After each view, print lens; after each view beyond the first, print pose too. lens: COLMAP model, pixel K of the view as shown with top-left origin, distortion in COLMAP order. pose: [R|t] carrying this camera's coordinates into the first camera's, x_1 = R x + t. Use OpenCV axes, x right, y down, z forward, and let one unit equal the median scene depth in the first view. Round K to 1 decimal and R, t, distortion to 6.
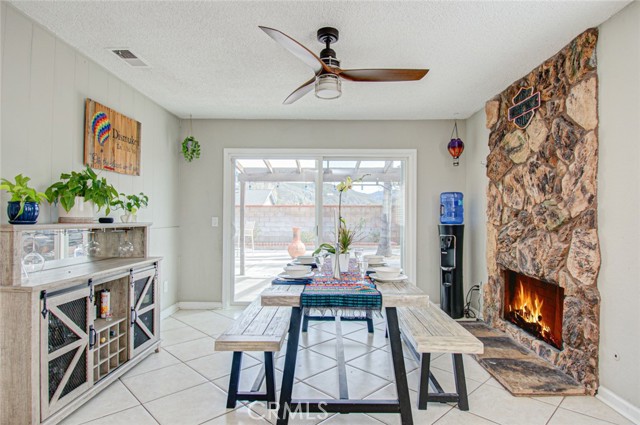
lens RADIAL K [[354.9, 0, 323.4], [0, 354.9, 214.1], [0, 0, 1]] dist [0.004210, -0.021149]
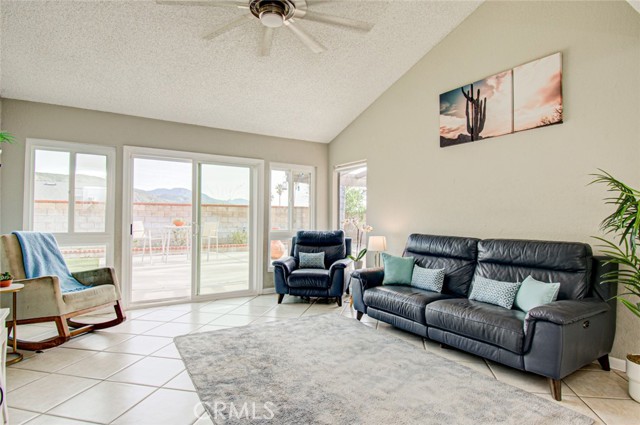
lens RADIAL K [[354.9, 0, 323.4], [0, 354.9, 214.1], [0, 0, 1]] dist [0.004210, -0.021149]
pose [[0.835205, 0.006866, 0.549896, -1.945106], [-0.006982, 0.999974, -0.001880, 0.000392], [-0.549895, -0.002269, 0.835231, 0.309472]]
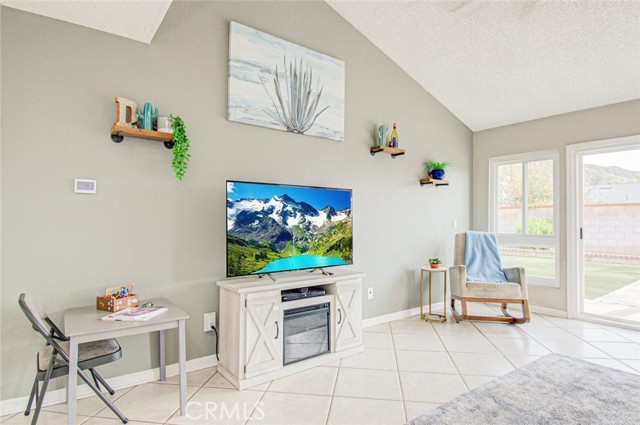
lens RADIAL K [[354.9, 0, 323.4], [0, 354.9, 214.1], [0, 0, 1]] dist [0.004210, -0.021149]
pose [[0.609922, -0.015496, -0.792310, -1.258372], [0.008287, 0.999879, -0.013175, 0.002420], [0.792418, 0.001470, 0.609976, 0.375432]]
